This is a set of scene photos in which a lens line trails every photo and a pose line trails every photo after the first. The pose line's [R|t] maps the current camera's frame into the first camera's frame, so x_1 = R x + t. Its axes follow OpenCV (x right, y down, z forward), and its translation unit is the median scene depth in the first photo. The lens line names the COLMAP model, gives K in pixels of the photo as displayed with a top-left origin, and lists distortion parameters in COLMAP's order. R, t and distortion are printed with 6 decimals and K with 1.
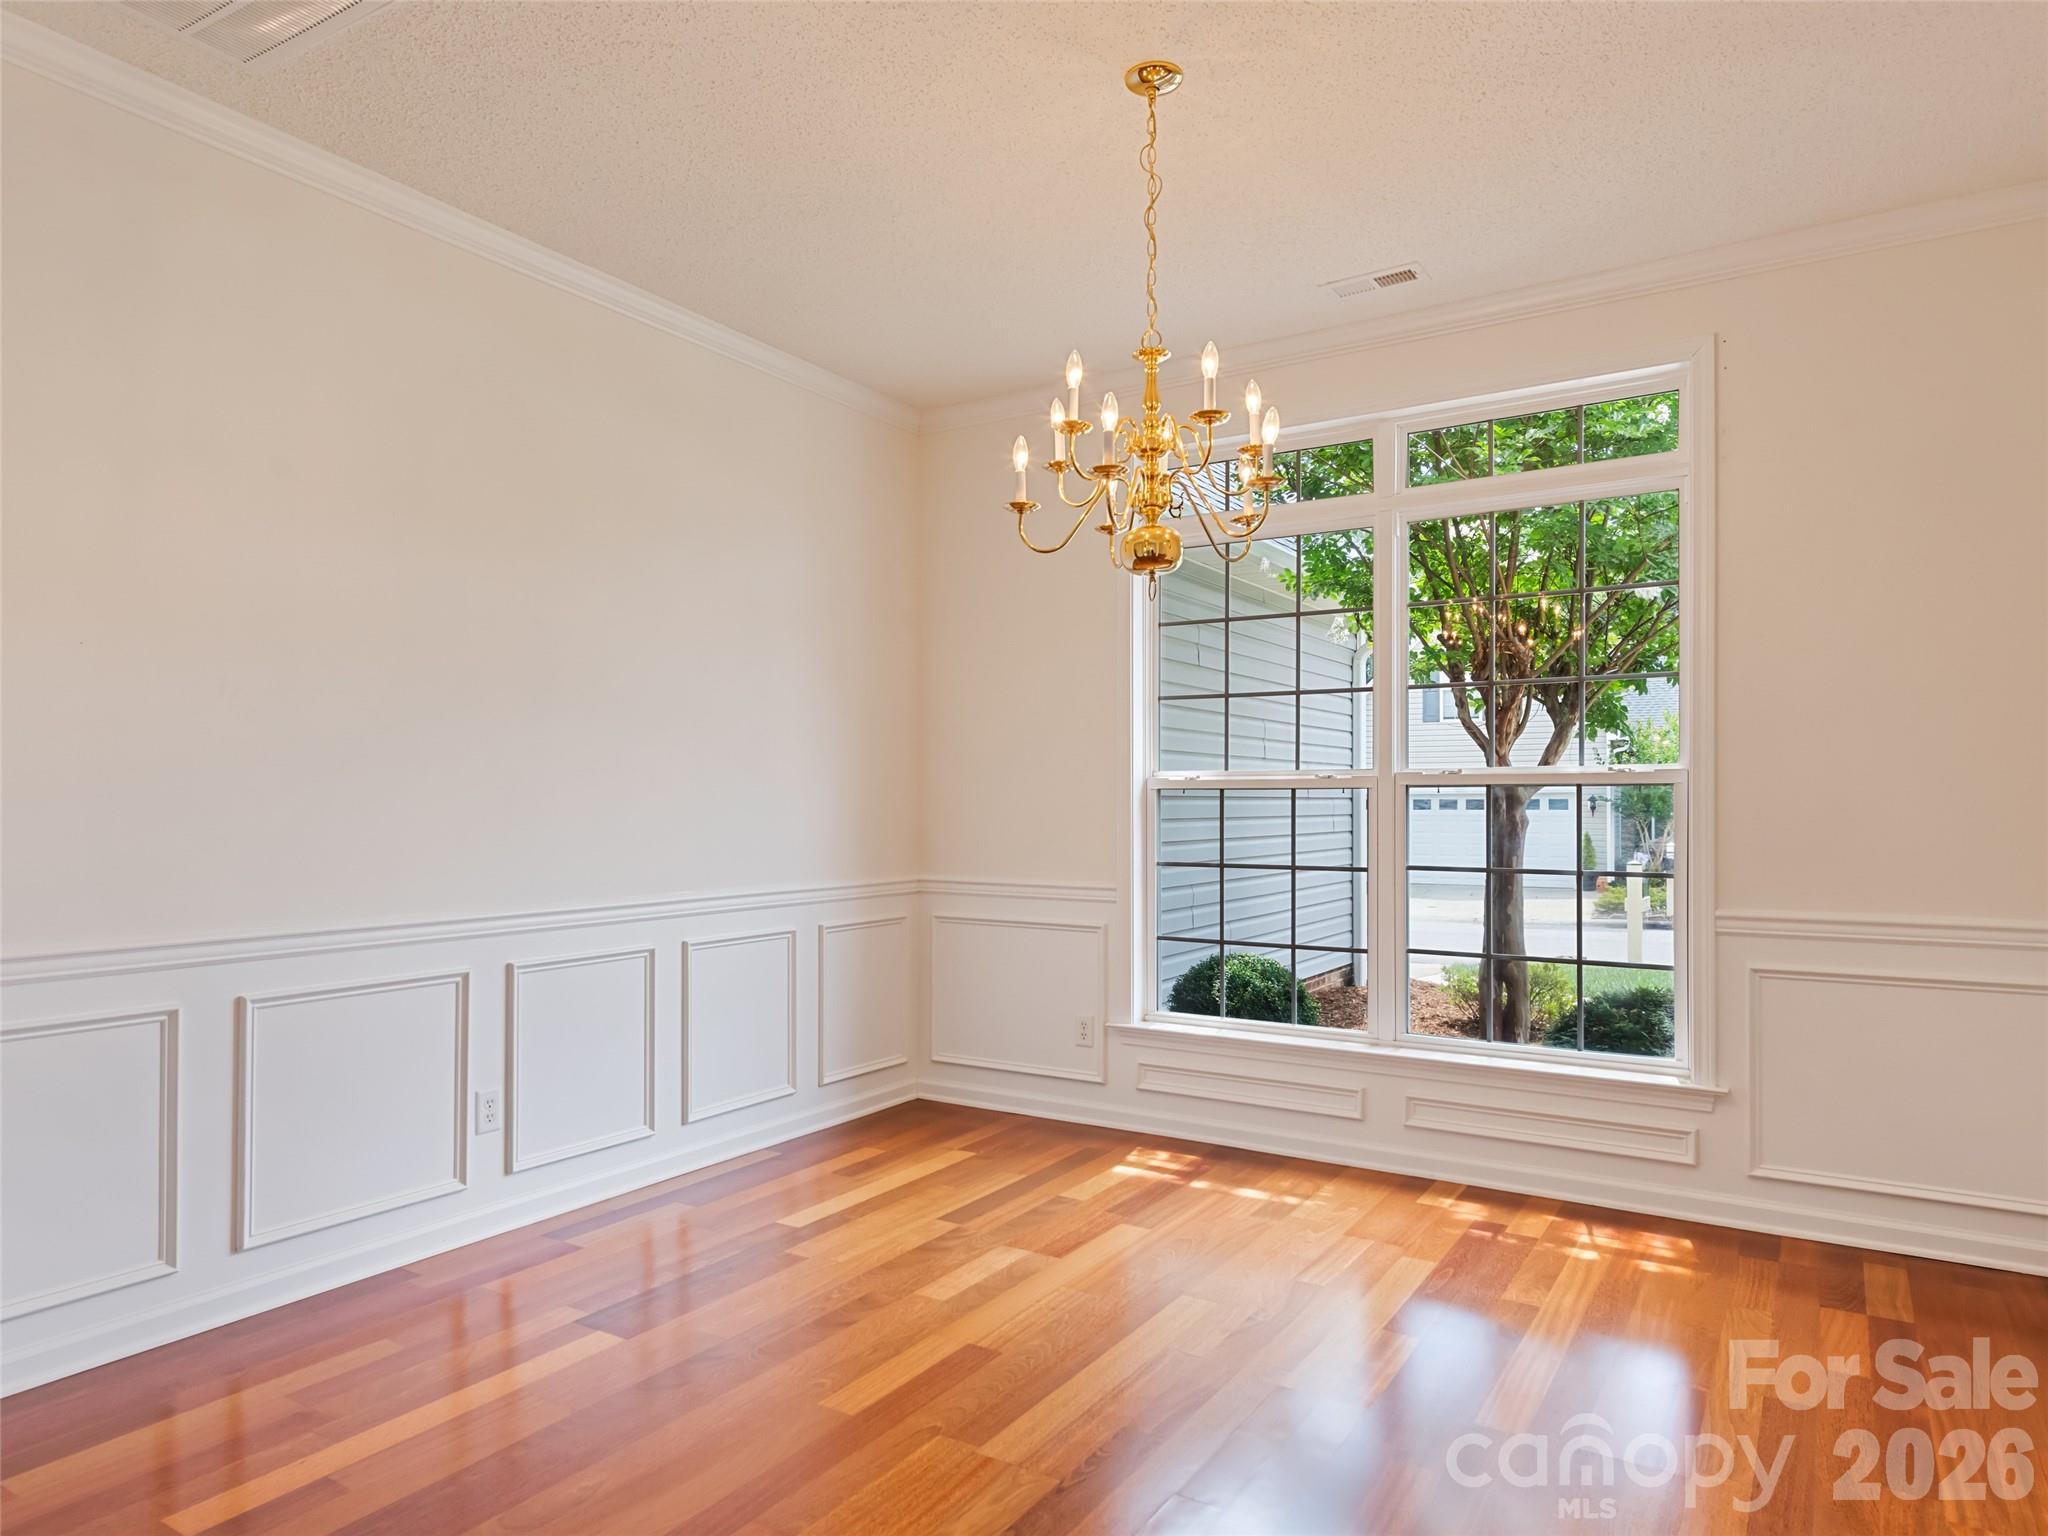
lens RADIAL K [[1276.6, 0, 1024.0], [0, 1276.6, 768.0], [0, 0, 1]] dist [0.002280, 0.000543]
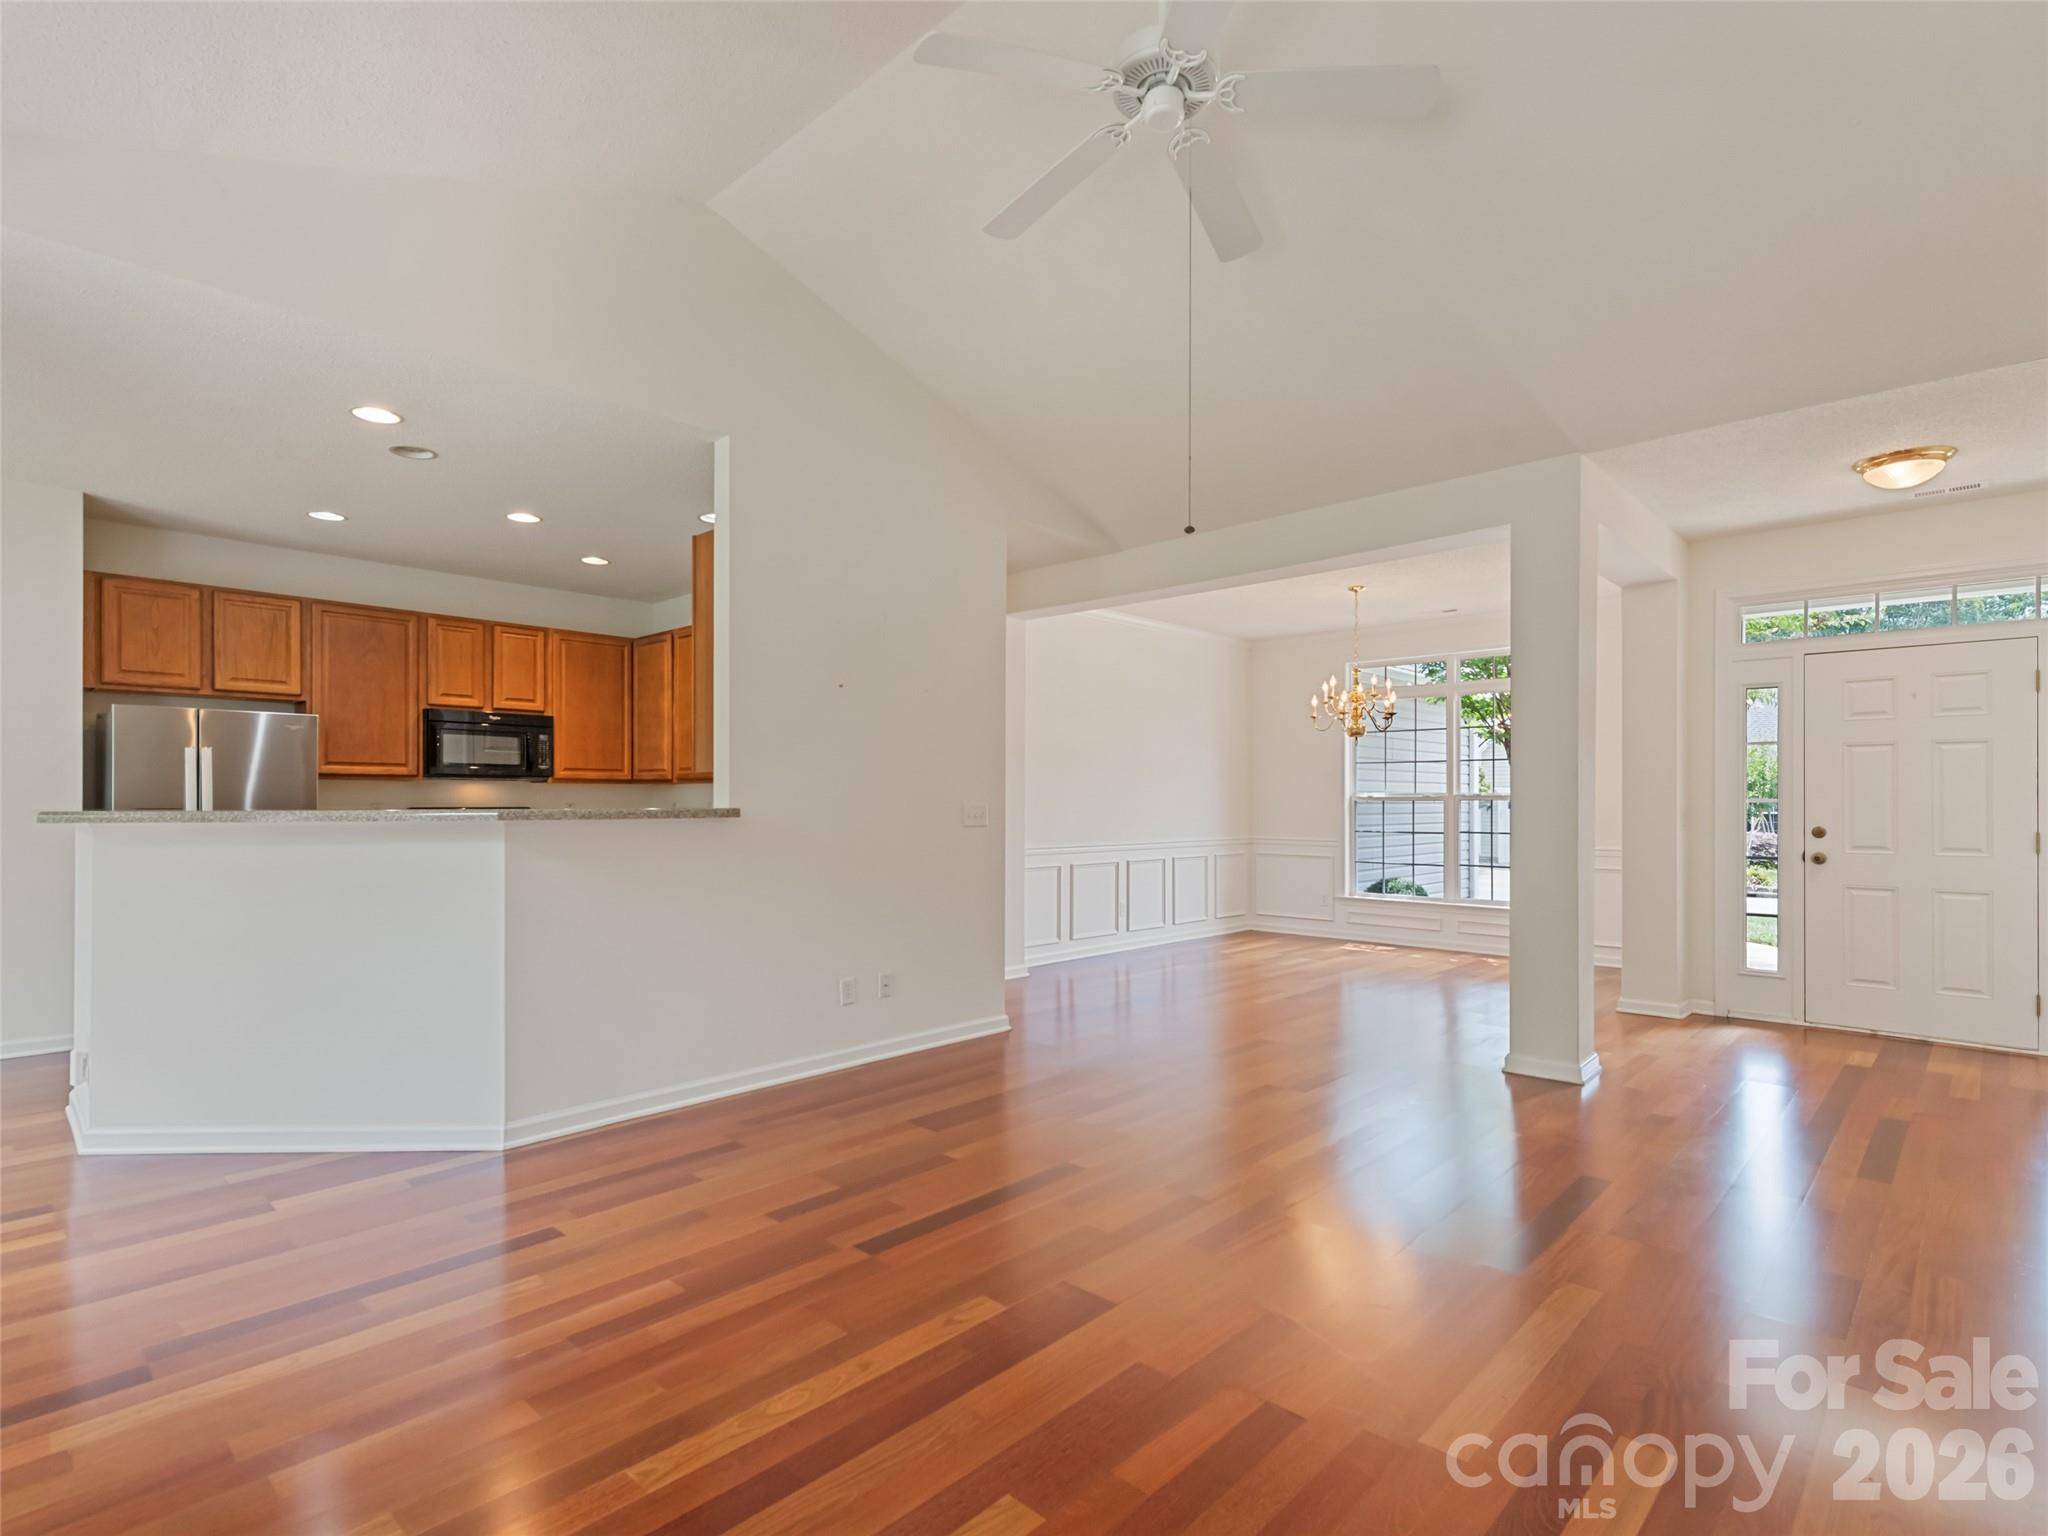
lens RADIAL K [[1020.3, 0, 1030.9], [0, 1020.3, 798.1], [0, 0, 1]] dist [0.015352, -0.012154]
pose [[0.980452, 0.000914, -0.196758, -0.138537], [0.004266, 0.999655, 0.025899, -0.047520], [0.196714, -0.026232, 0.980110, -1.188625]]
